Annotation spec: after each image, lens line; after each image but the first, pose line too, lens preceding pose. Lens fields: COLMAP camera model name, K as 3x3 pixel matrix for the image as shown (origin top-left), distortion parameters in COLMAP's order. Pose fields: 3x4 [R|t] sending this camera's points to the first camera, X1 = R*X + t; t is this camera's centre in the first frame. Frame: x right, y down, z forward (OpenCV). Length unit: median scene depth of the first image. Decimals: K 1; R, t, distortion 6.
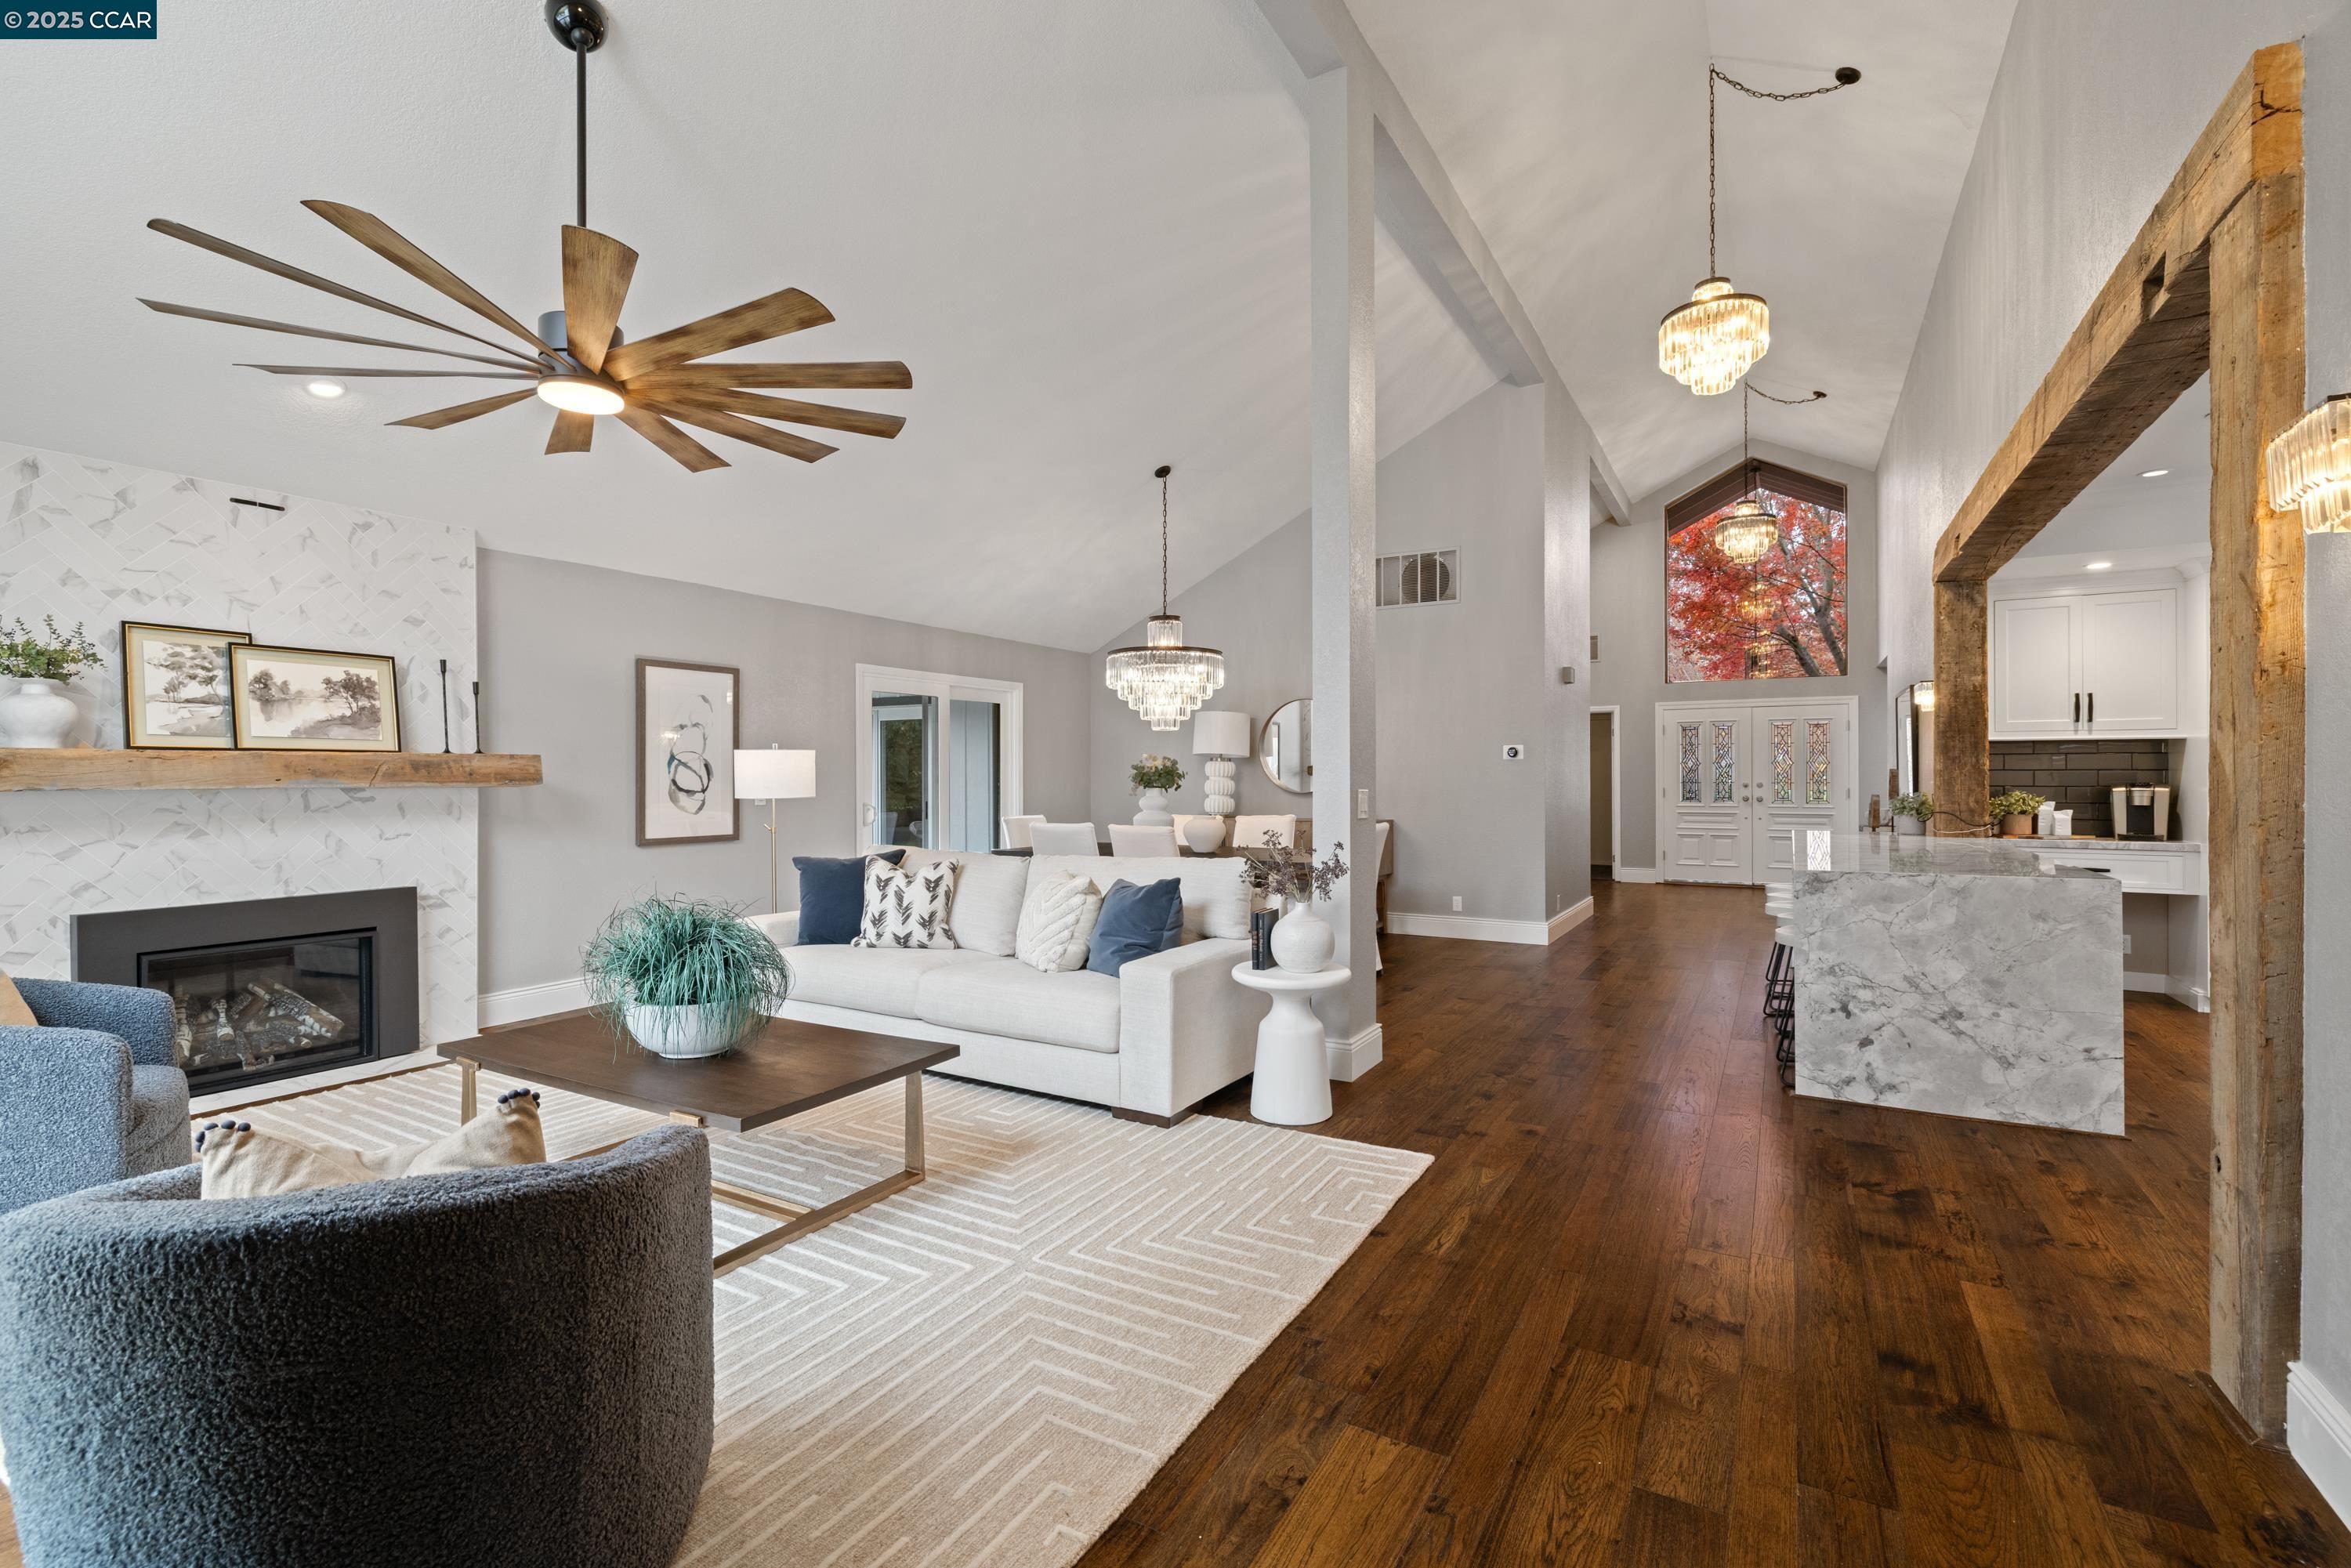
lens RADIAL K [[1054.1, 0, 1163.9], [0, 1054.1, 776.2], [0, 0, 1]] dist [-0.003827, 0.000629]
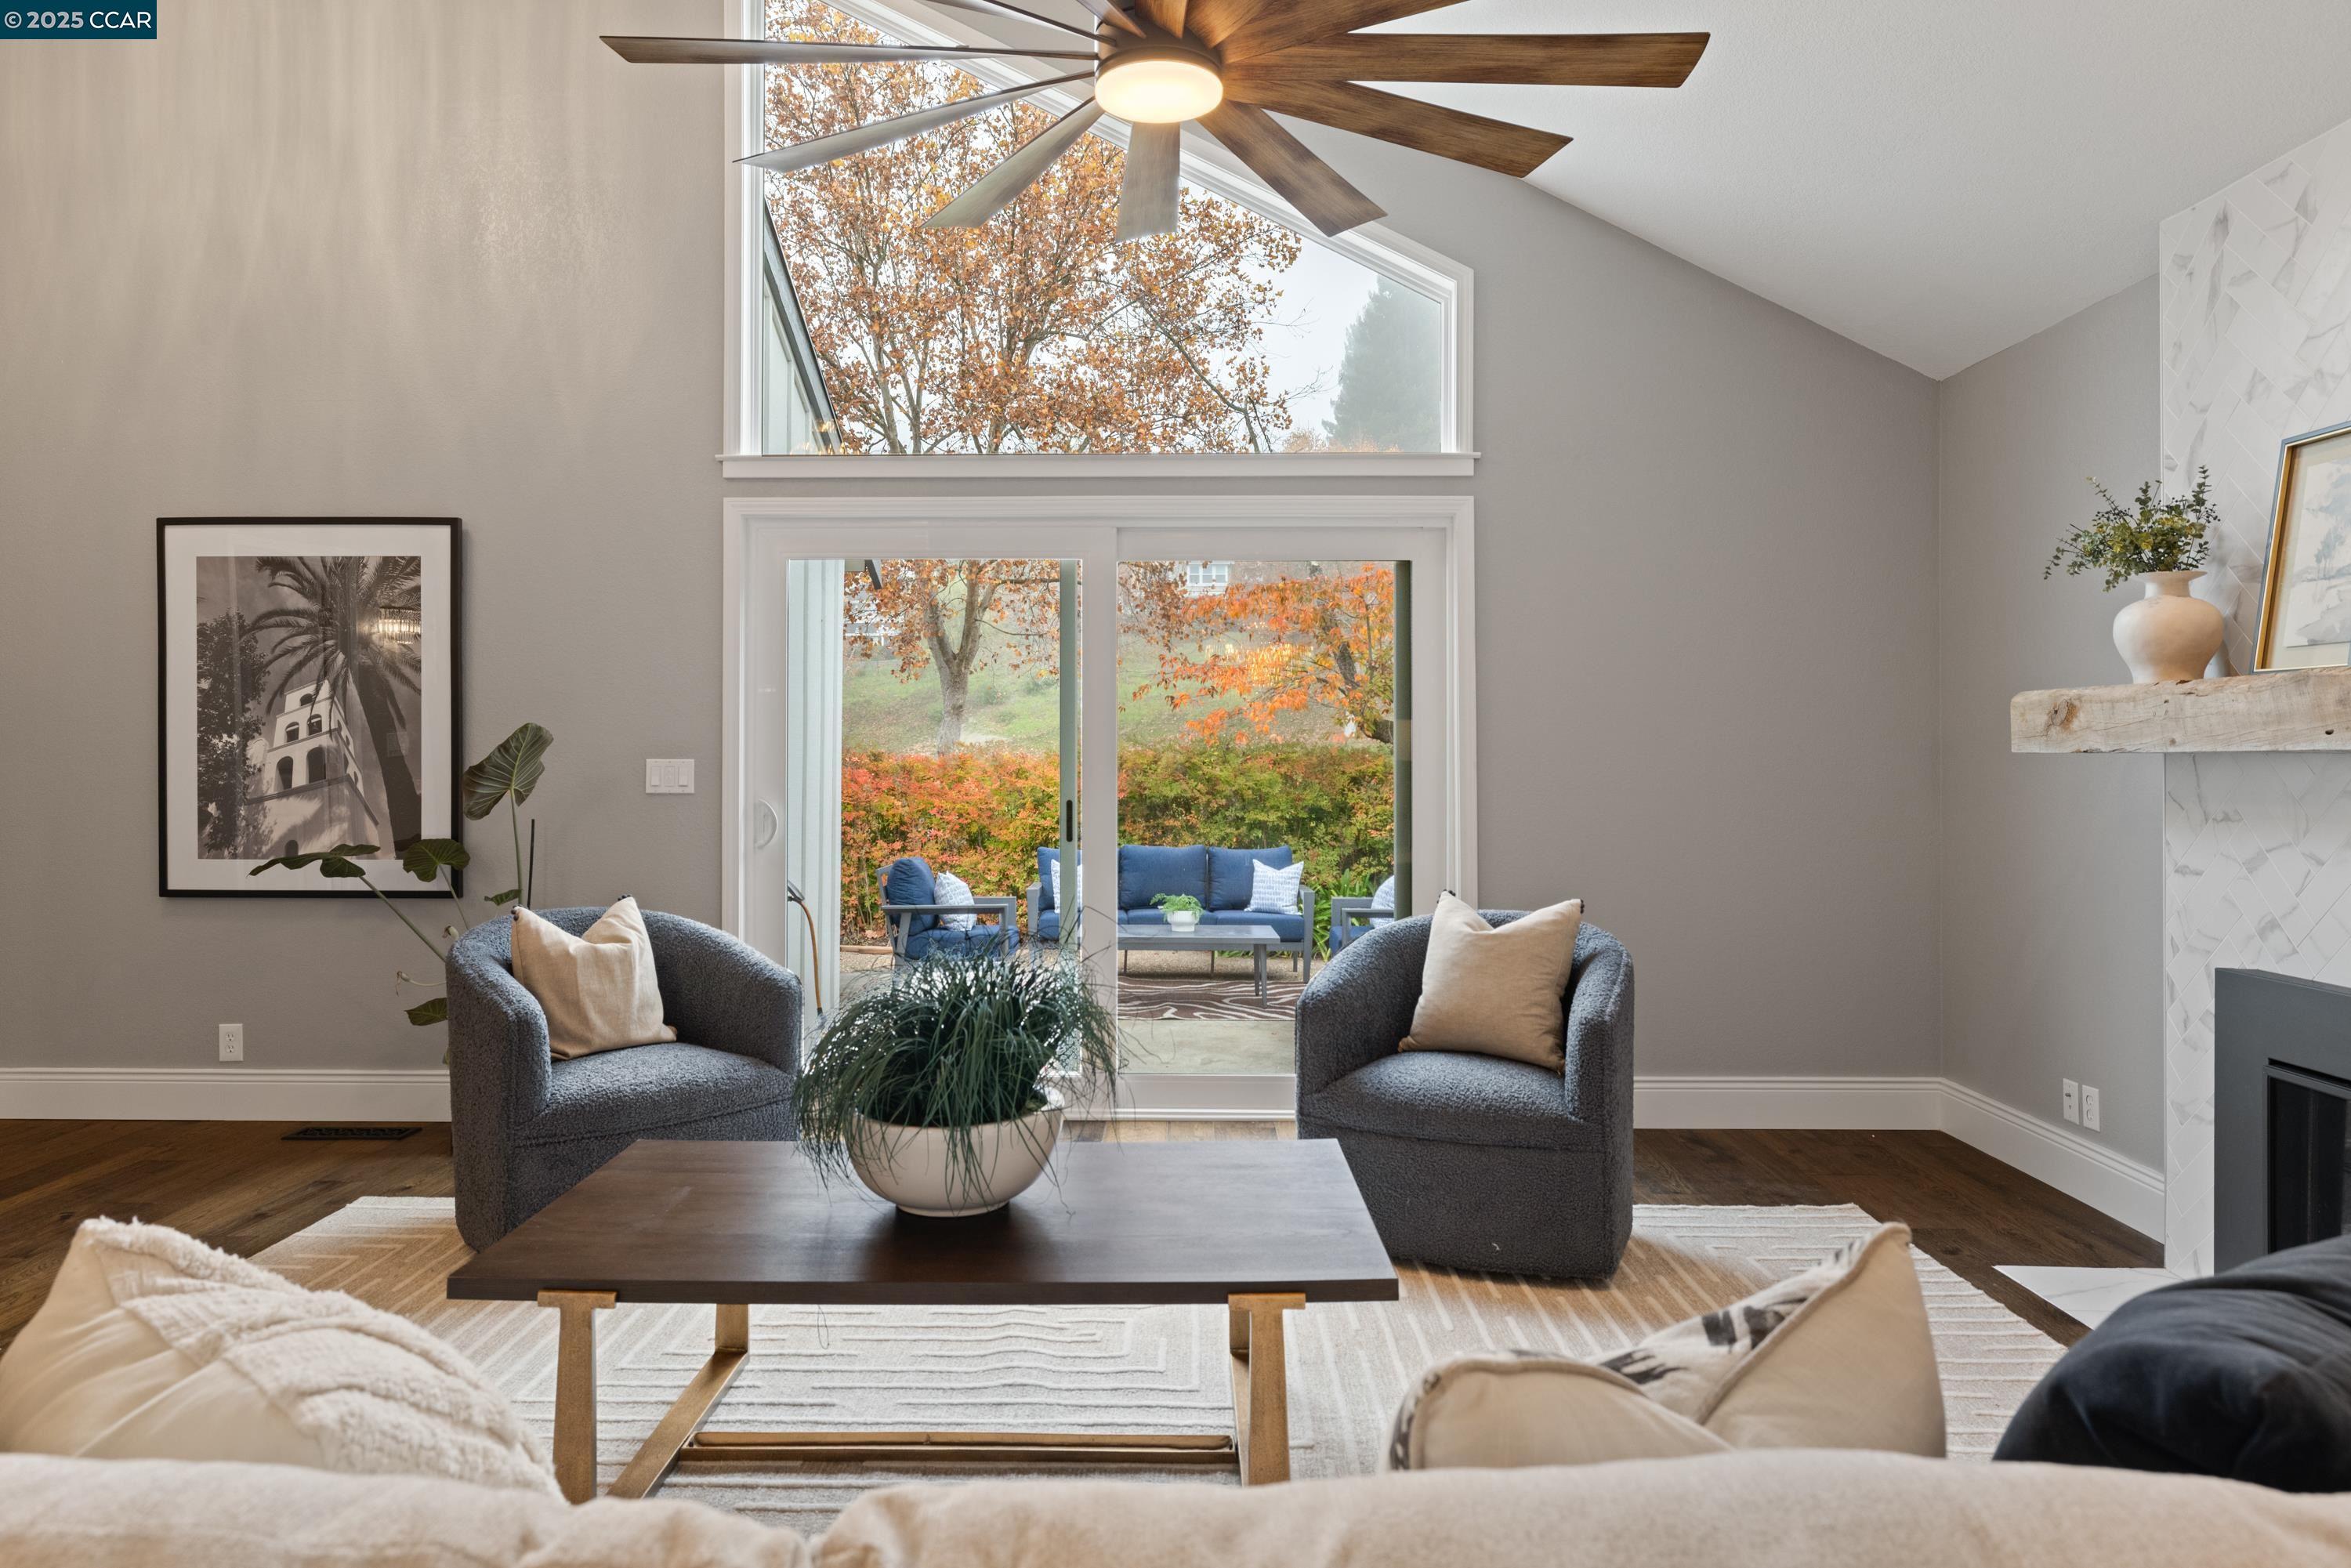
lens RADIAL K [[1486.3, 0, 1165.3], [0, 1486.3, 743.1], [0, 0, 1]] dist [-0.004440, -0.001994]
pose [[-0.868768, -0.002698, -0.495212, -0.104046], [0.000878, 0.999975, -0.006987, 0.011655], [0.495219, -0.006504, -0.868744, 1.249089]]
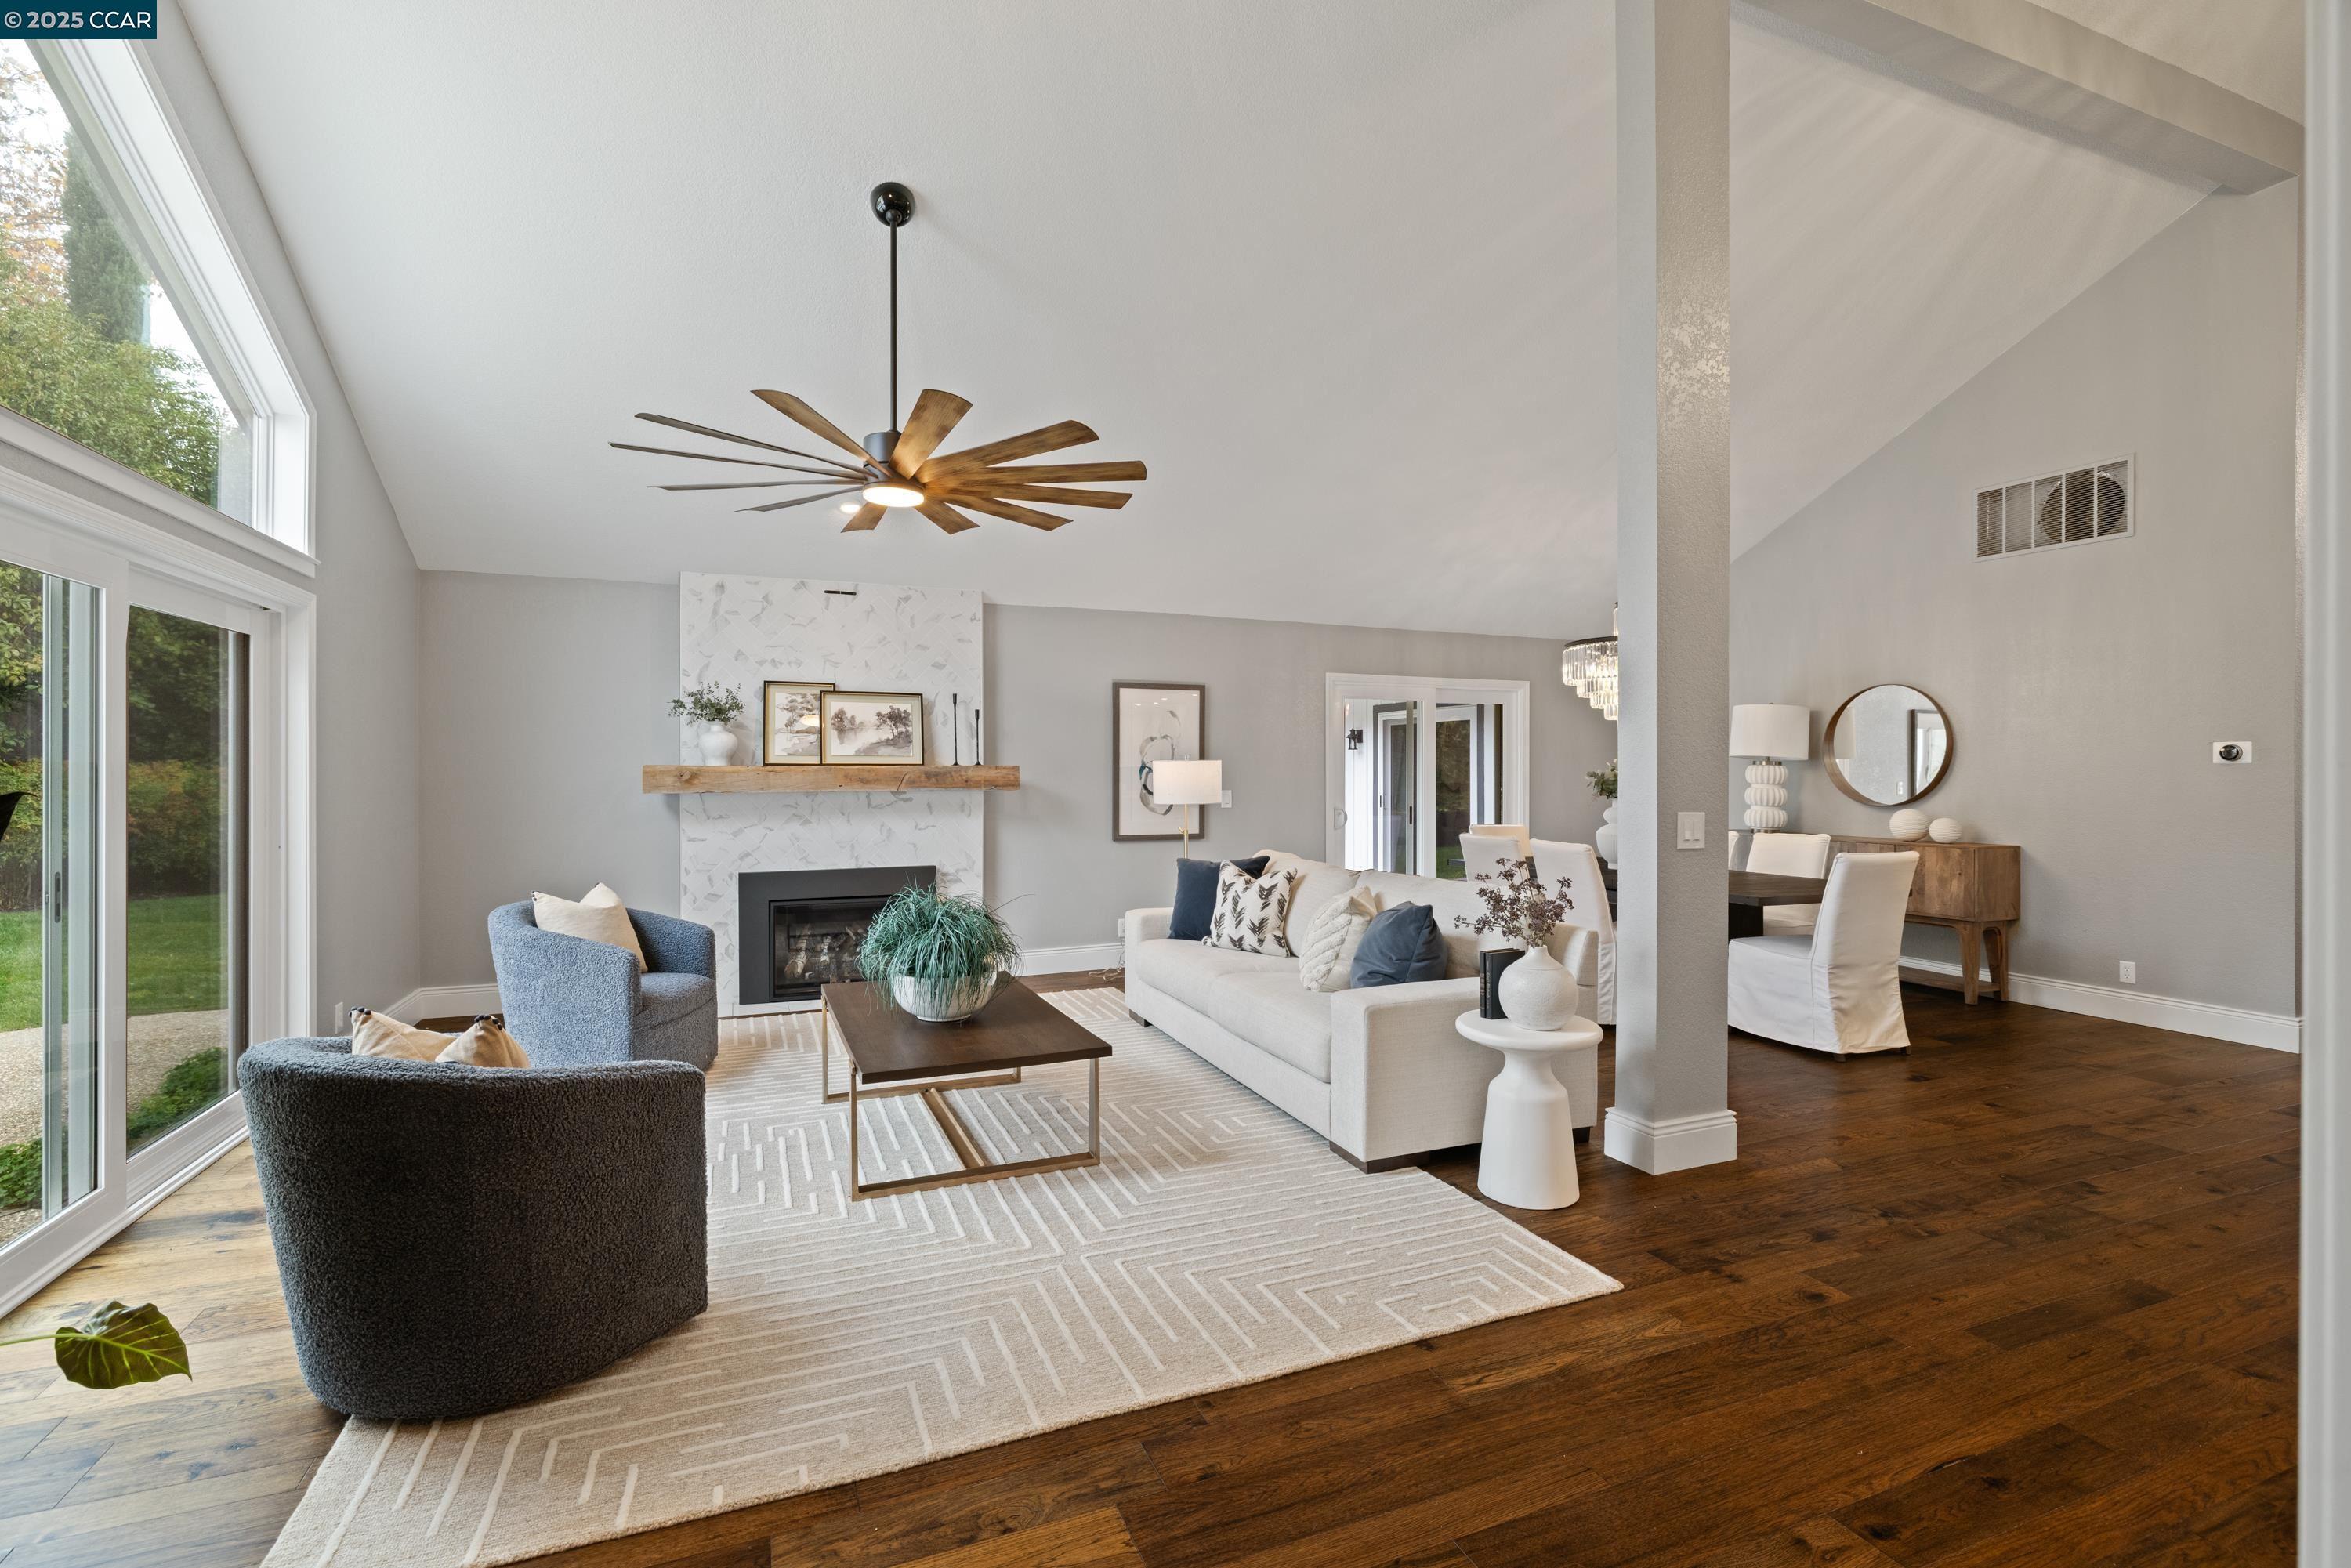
lens RADIAL K [[1052.6, 0, 1165.3], [0, 1052.6, 772.7], [0, 0, 1]] dist [-0.004157, 0.000371]
pose [[0.794702, 0.003762, -0.606988, 0.357116], [-0.002322, 0.999992, 0.003157, -0.019013], [0.606995, -0.001099, 0.794705, 0.129919]]
